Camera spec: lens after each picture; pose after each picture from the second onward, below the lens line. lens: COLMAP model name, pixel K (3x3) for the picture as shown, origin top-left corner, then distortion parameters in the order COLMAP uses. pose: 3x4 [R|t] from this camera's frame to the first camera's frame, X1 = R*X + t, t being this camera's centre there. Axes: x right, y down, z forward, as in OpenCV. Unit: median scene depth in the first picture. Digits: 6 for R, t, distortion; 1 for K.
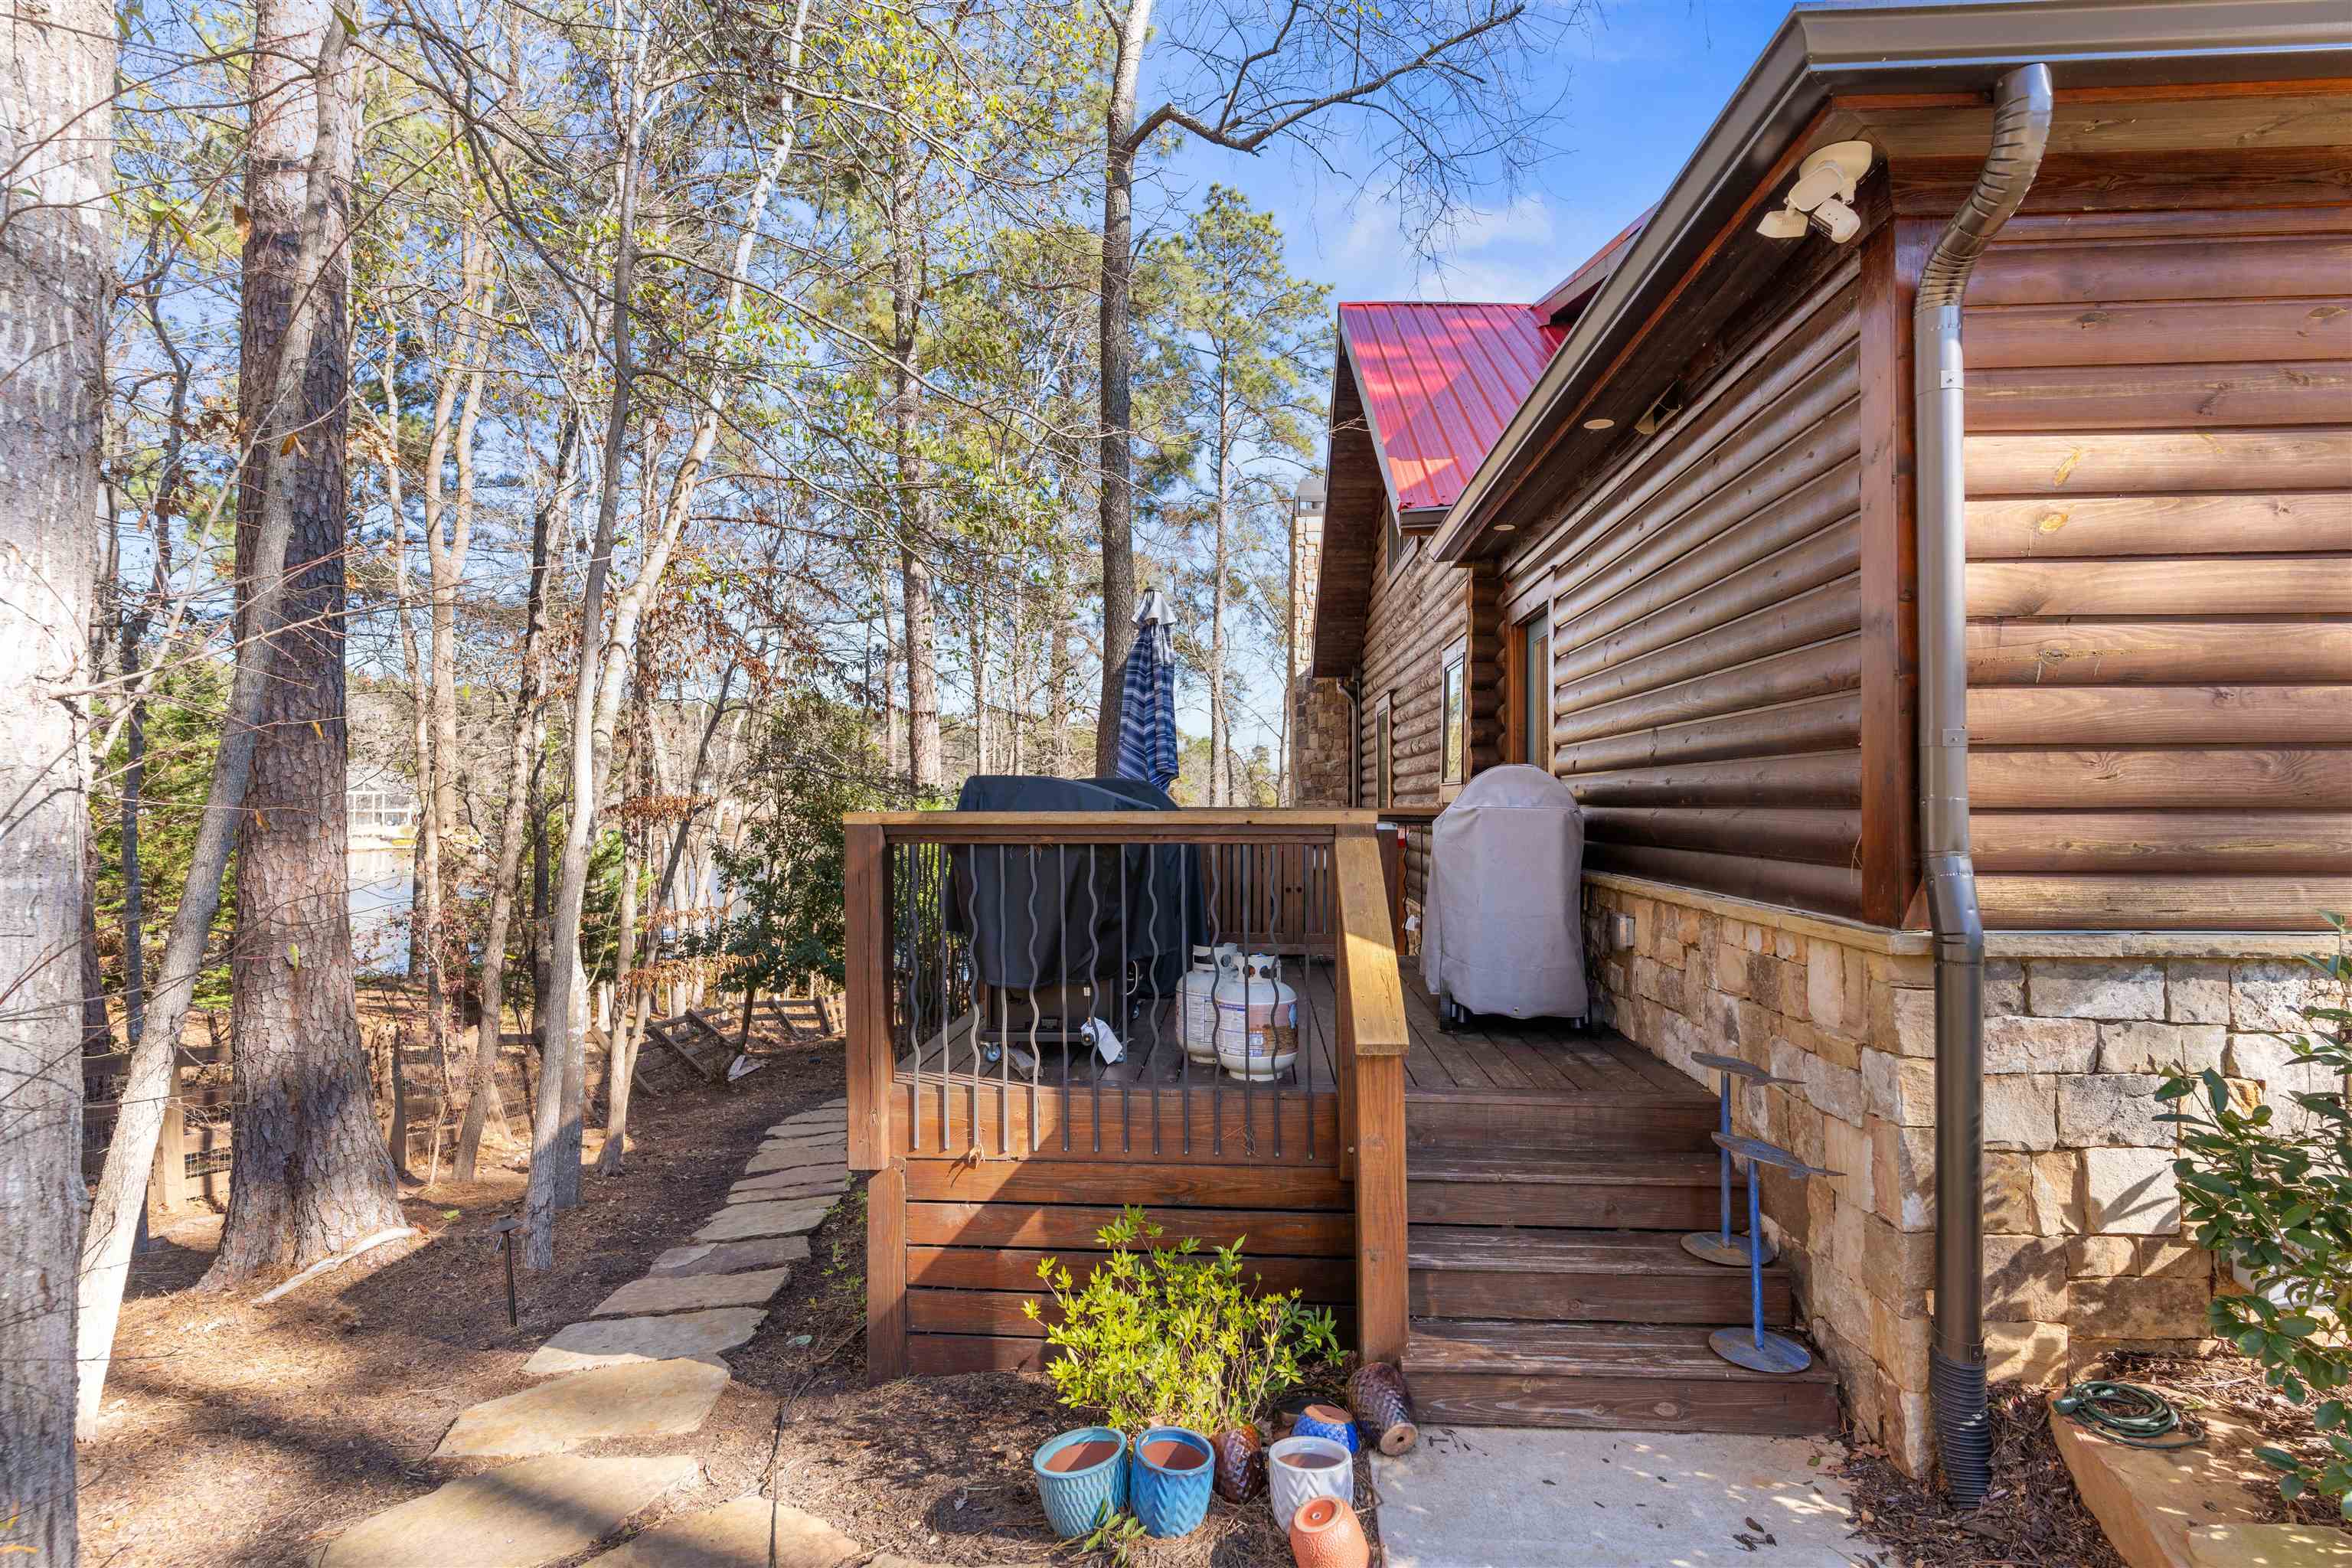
lens RADIAL K [[1127.5, 0, 1178.9], [0, 1127.5, 793.9], [0, 0, 1]] dist [0.000657, 0.000531]
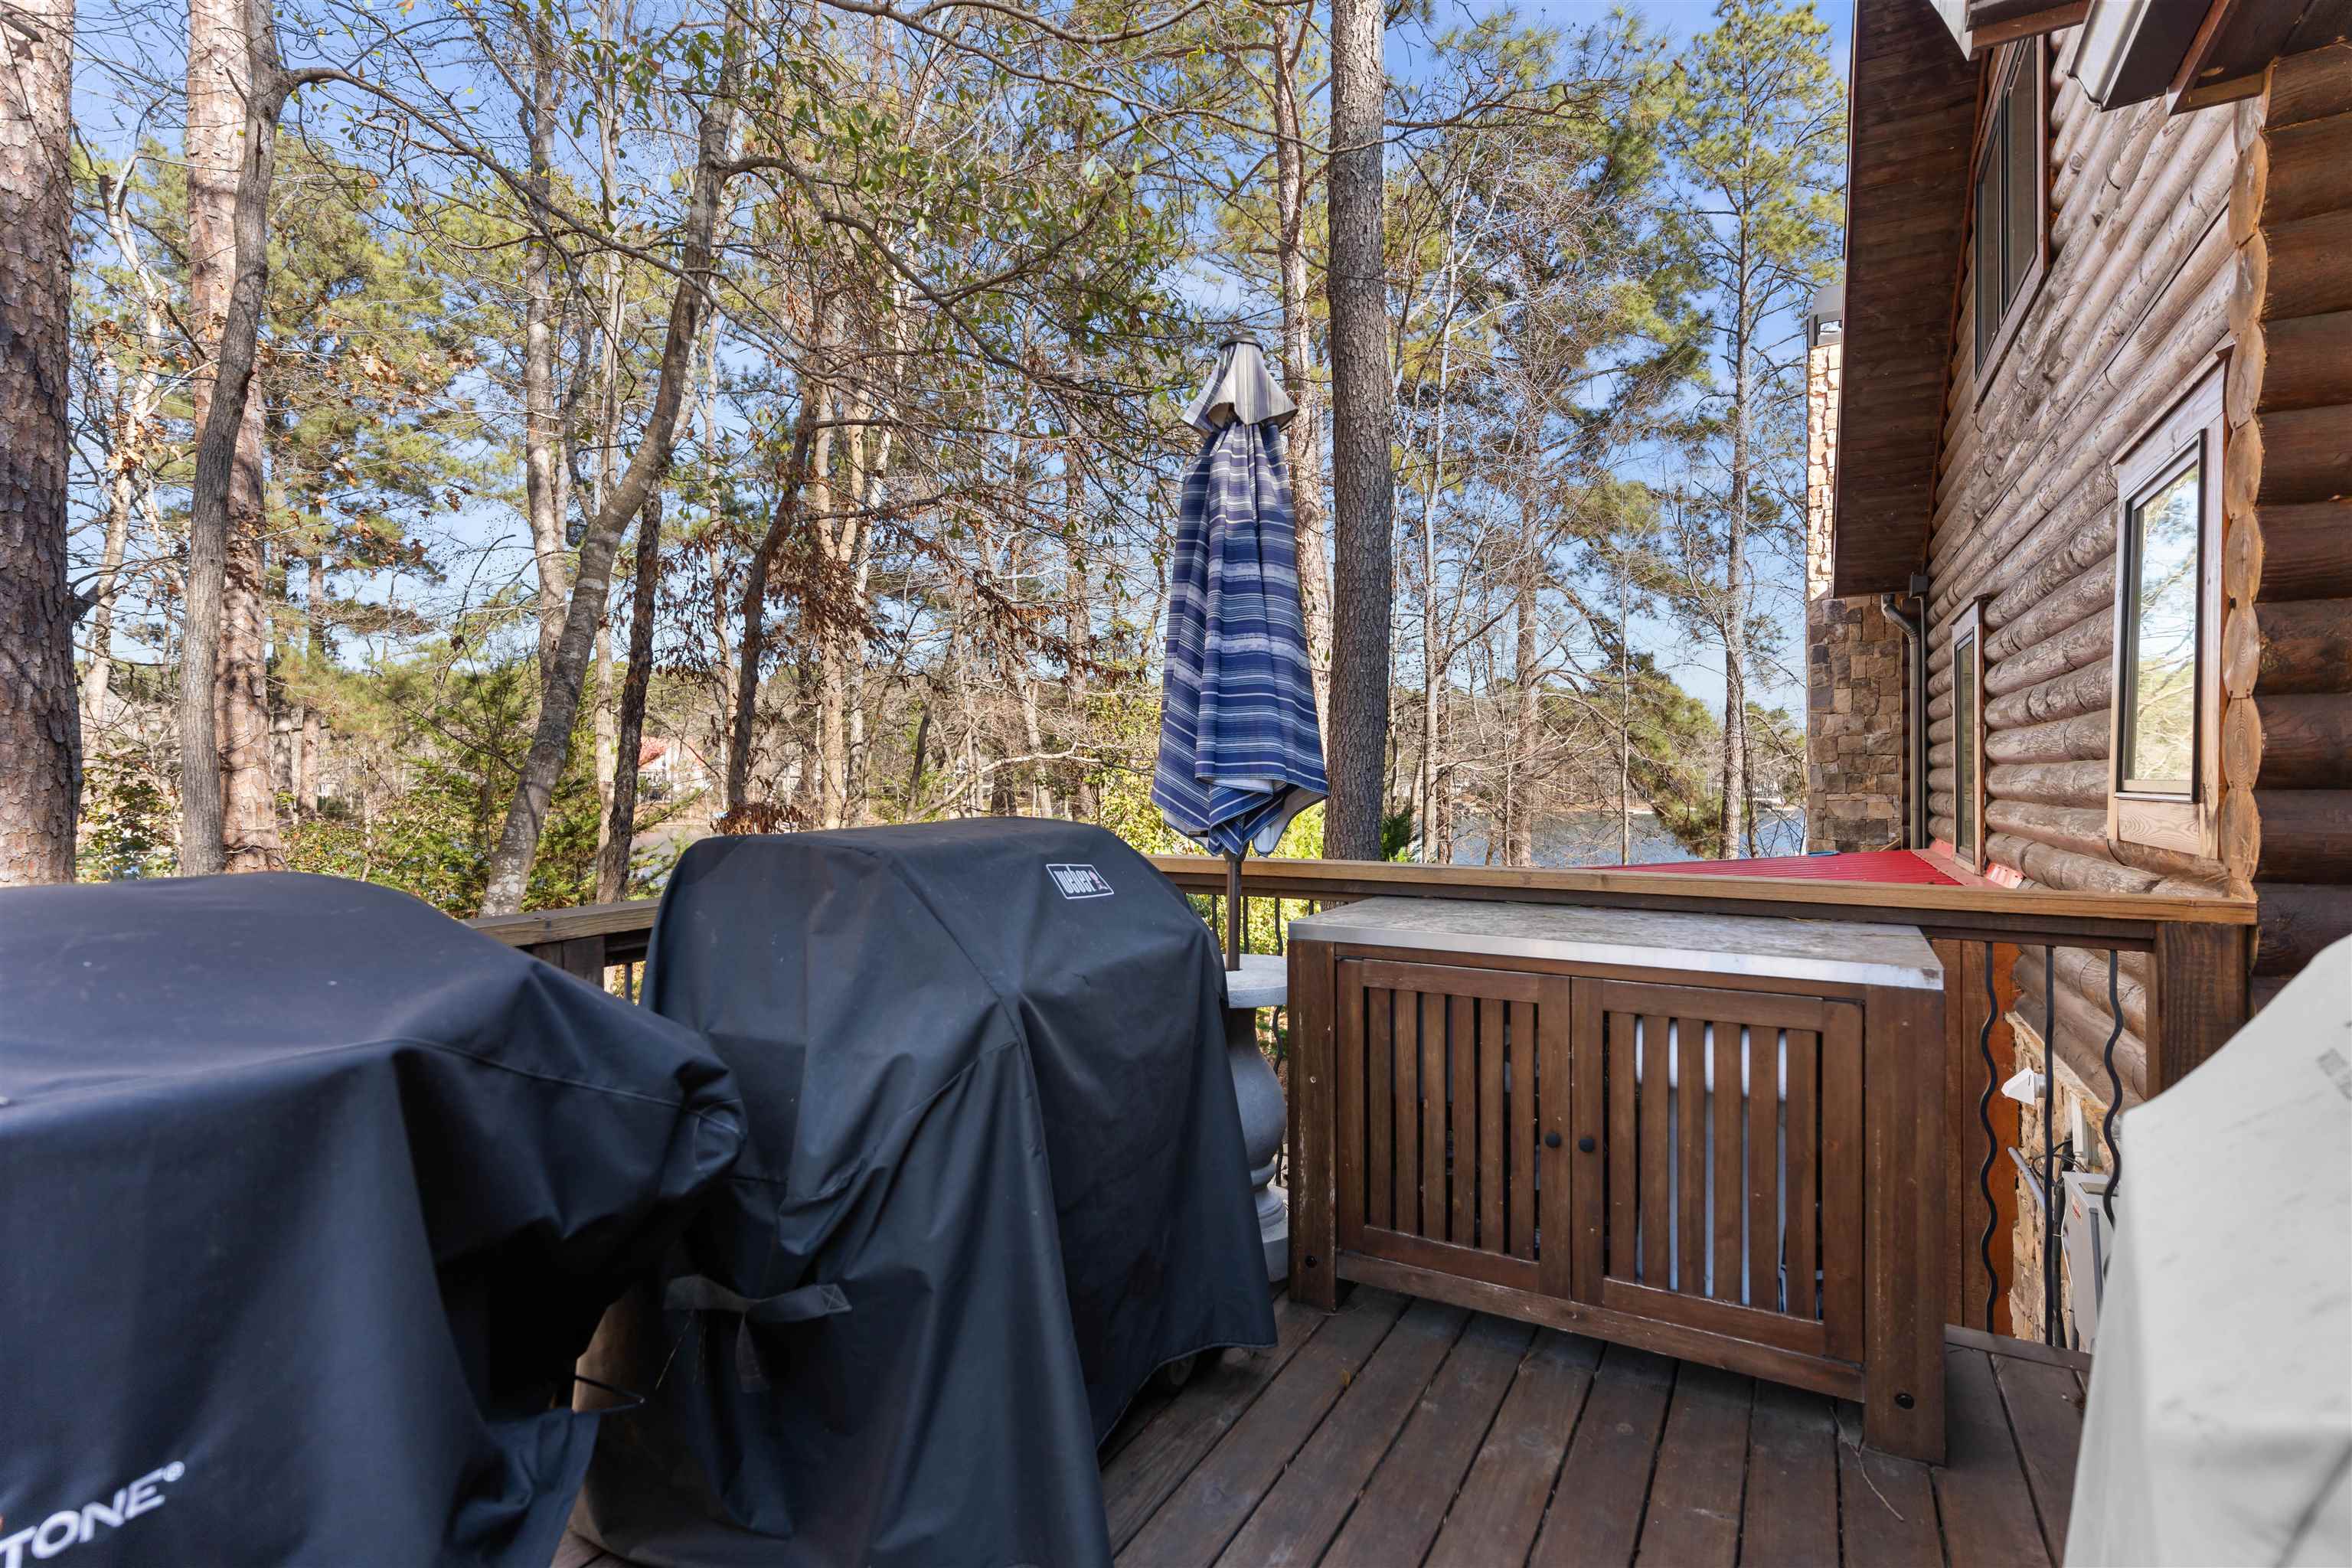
lens RADIAL K [[1127.5, 0, 1166.8], [0, 1127.5, 790.3], [0, 0, 1]] dist [0.000657, 0.000531]
pose [[0.897914, 0.000562, -0.440171, 0.066129], [0.007918, 0.999817, 0.017430, -0.012313], [0.440100, -0.019136, 0.897745, 0.304192]]
